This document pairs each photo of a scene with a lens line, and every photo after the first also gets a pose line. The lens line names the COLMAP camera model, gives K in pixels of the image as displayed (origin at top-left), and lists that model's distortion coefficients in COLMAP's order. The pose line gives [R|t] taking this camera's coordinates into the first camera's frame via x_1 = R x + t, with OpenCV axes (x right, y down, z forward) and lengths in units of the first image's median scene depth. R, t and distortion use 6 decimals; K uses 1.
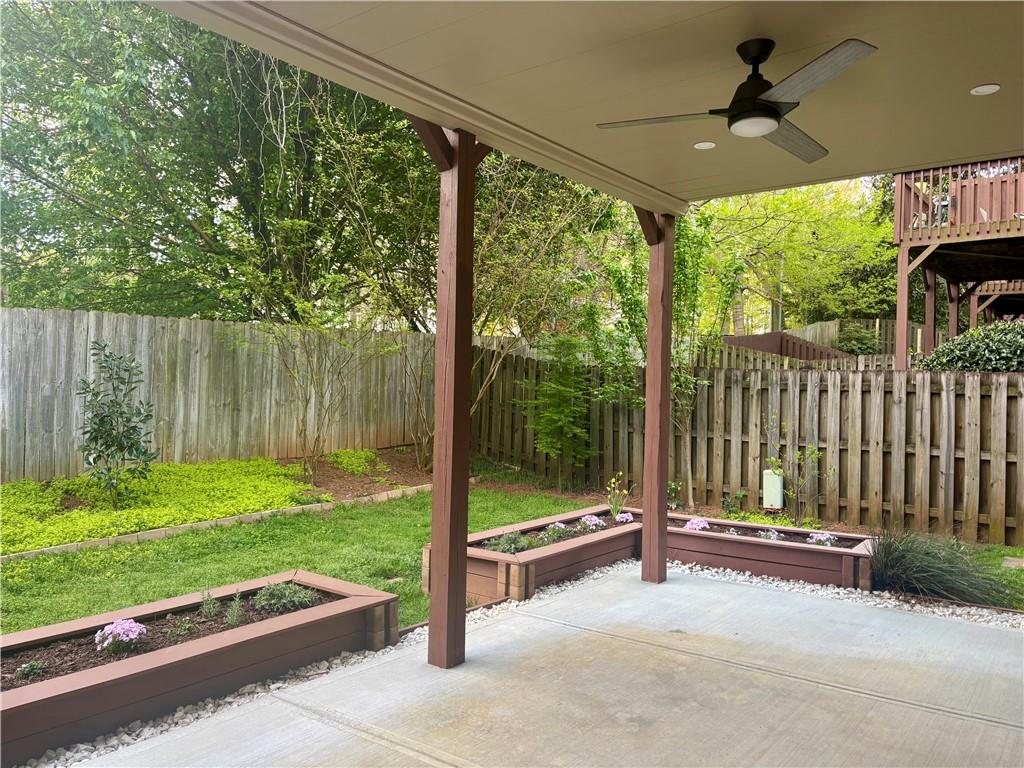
lens RADIAL K [[774.3, 0, 511.5], [0, 774.3, 393.4], [0, 0, 1]] dist [0.092201, -0.125188]
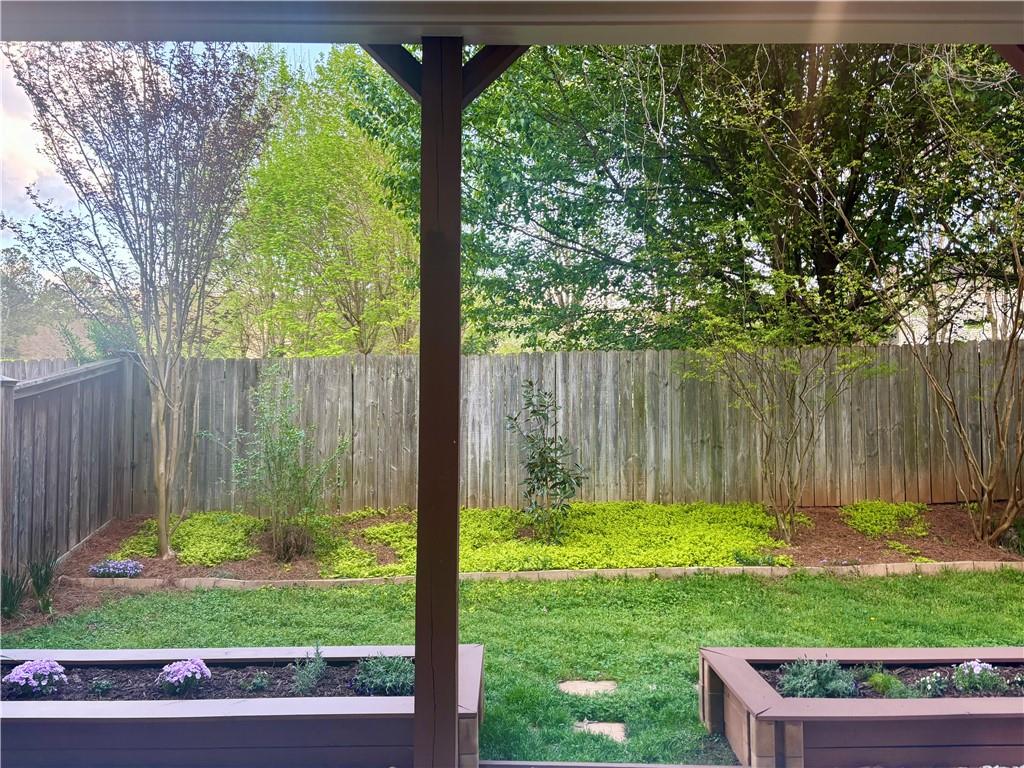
lens RADIAL K [[774.3, 0, 511.5], [0, 774.3, 393.4], [0, 0, 1]] dist [0.092201, -0.125188]
pose [[0.612148, -0.041433, -0.789657, 0.222263], [0.004918, 0.998806, -0.048595, 0.002021], [0.790728, 0.025863, 0.611621, 0.287854]]
